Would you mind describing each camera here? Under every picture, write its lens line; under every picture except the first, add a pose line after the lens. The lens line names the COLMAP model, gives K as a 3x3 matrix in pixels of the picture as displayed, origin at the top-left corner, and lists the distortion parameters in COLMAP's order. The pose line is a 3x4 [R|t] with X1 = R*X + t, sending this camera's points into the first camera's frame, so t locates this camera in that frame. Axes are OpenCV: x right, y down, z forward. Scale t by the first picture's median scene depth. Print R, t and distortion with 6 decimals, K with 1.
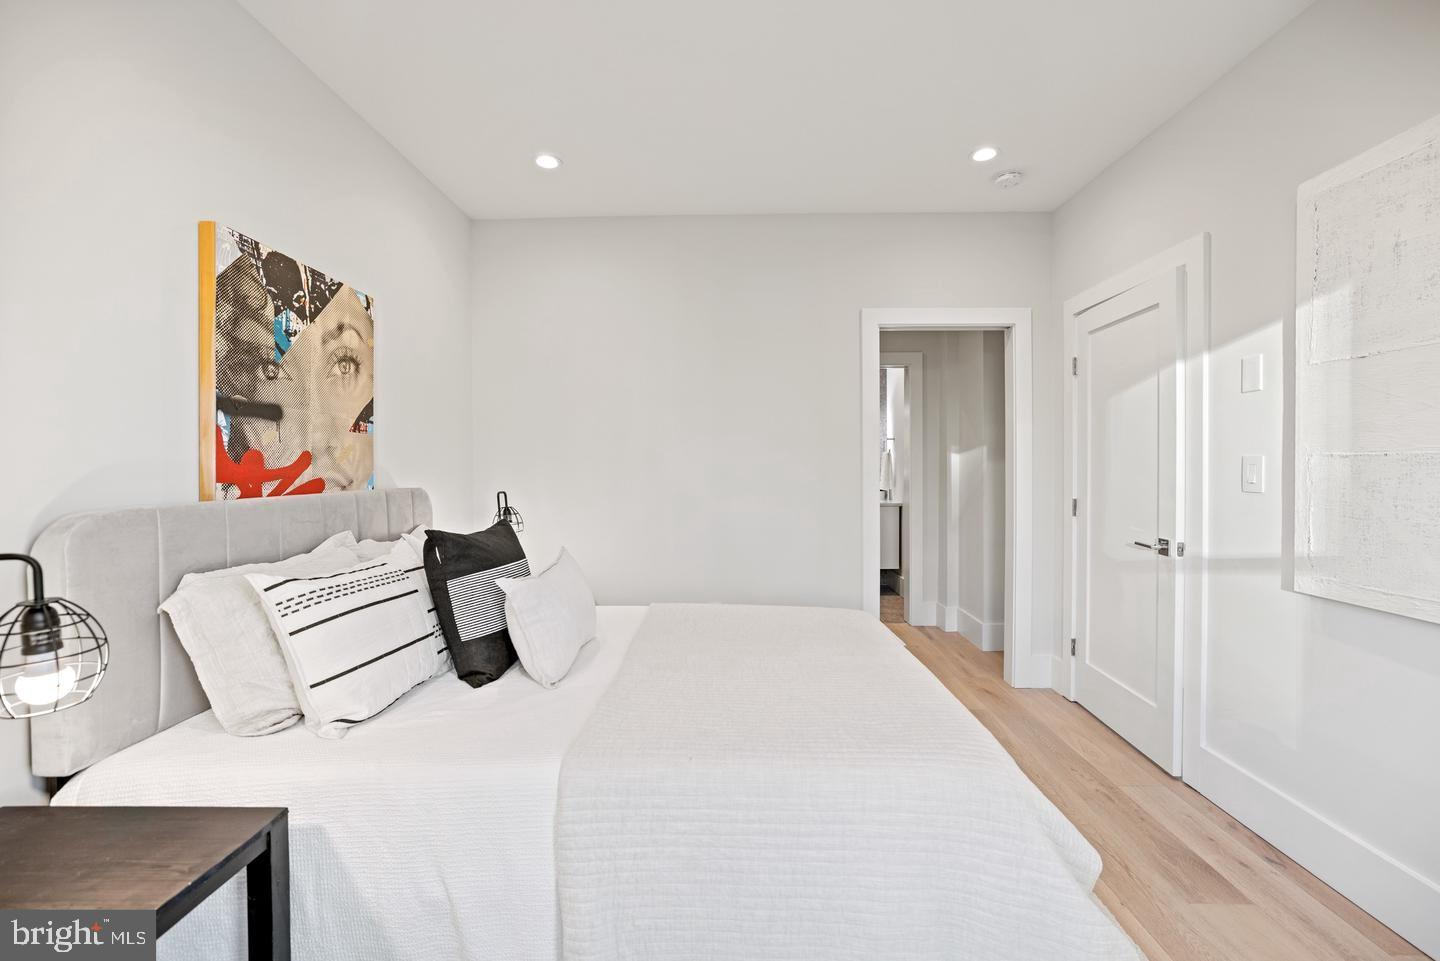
lens RADIAL K [[605.0, 0, 720.0], [0, 605.0, 475.4], [0, 0, 1]] dist [-0.004310, -0.000071]
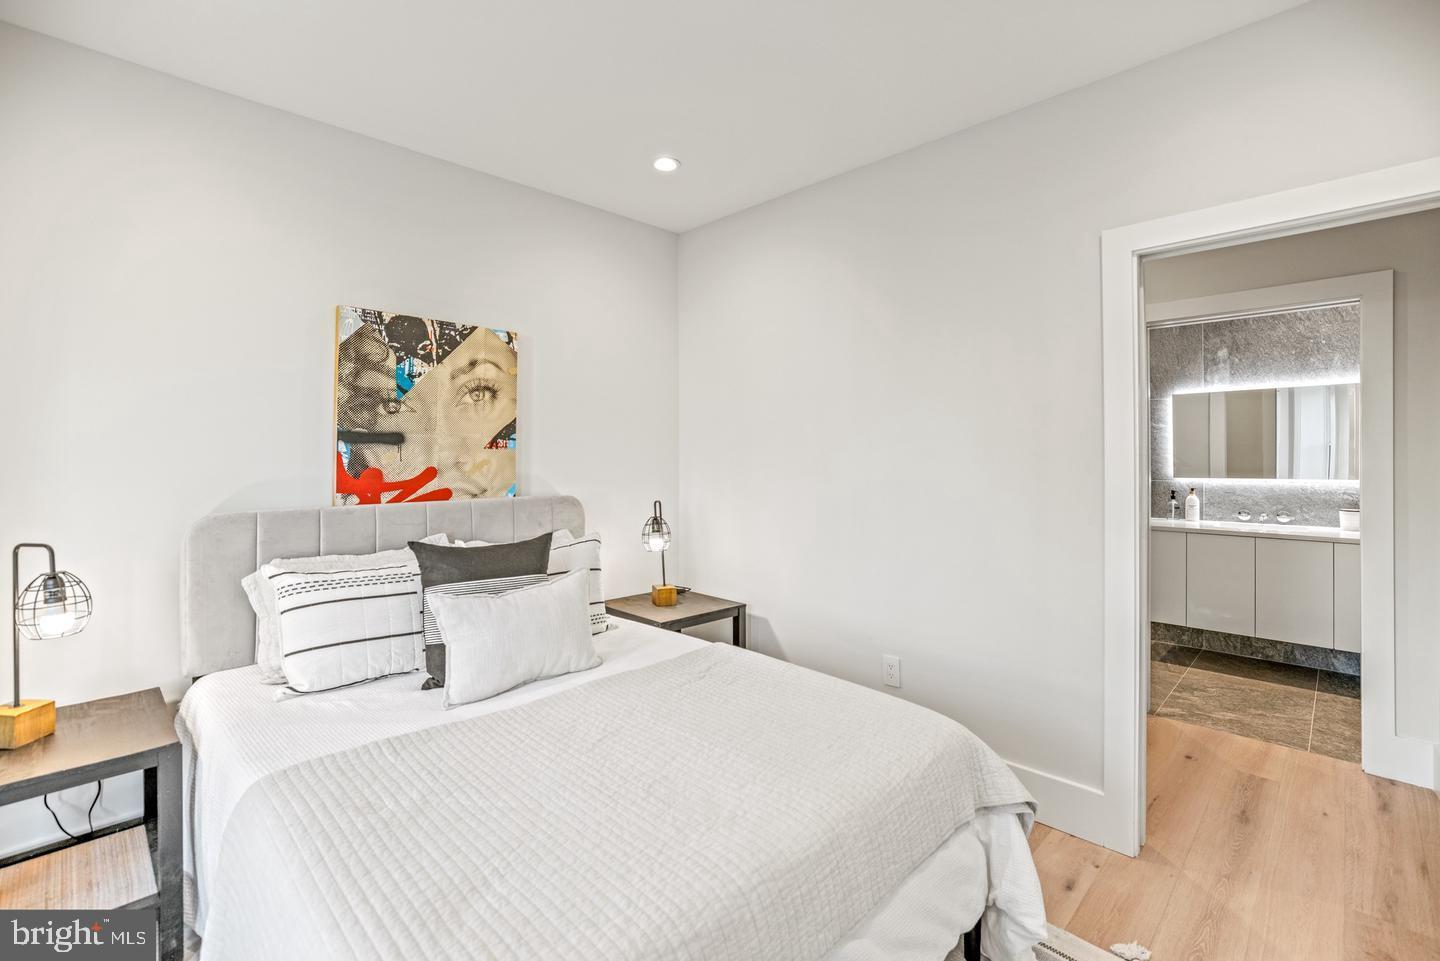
lens RADIAL K [[654.3, 0, 716.9], [0, 654.3, 452.6], [0, 0, 1]] dist [-0.011037, -0.000544]
pose [[0.728233, 0.003599, -0.685320, 0.711102], [-0.016253, 0.999796, -0.012021, -0.066267], [0.685137, 0.019893, 0.728143, 0.437301]]
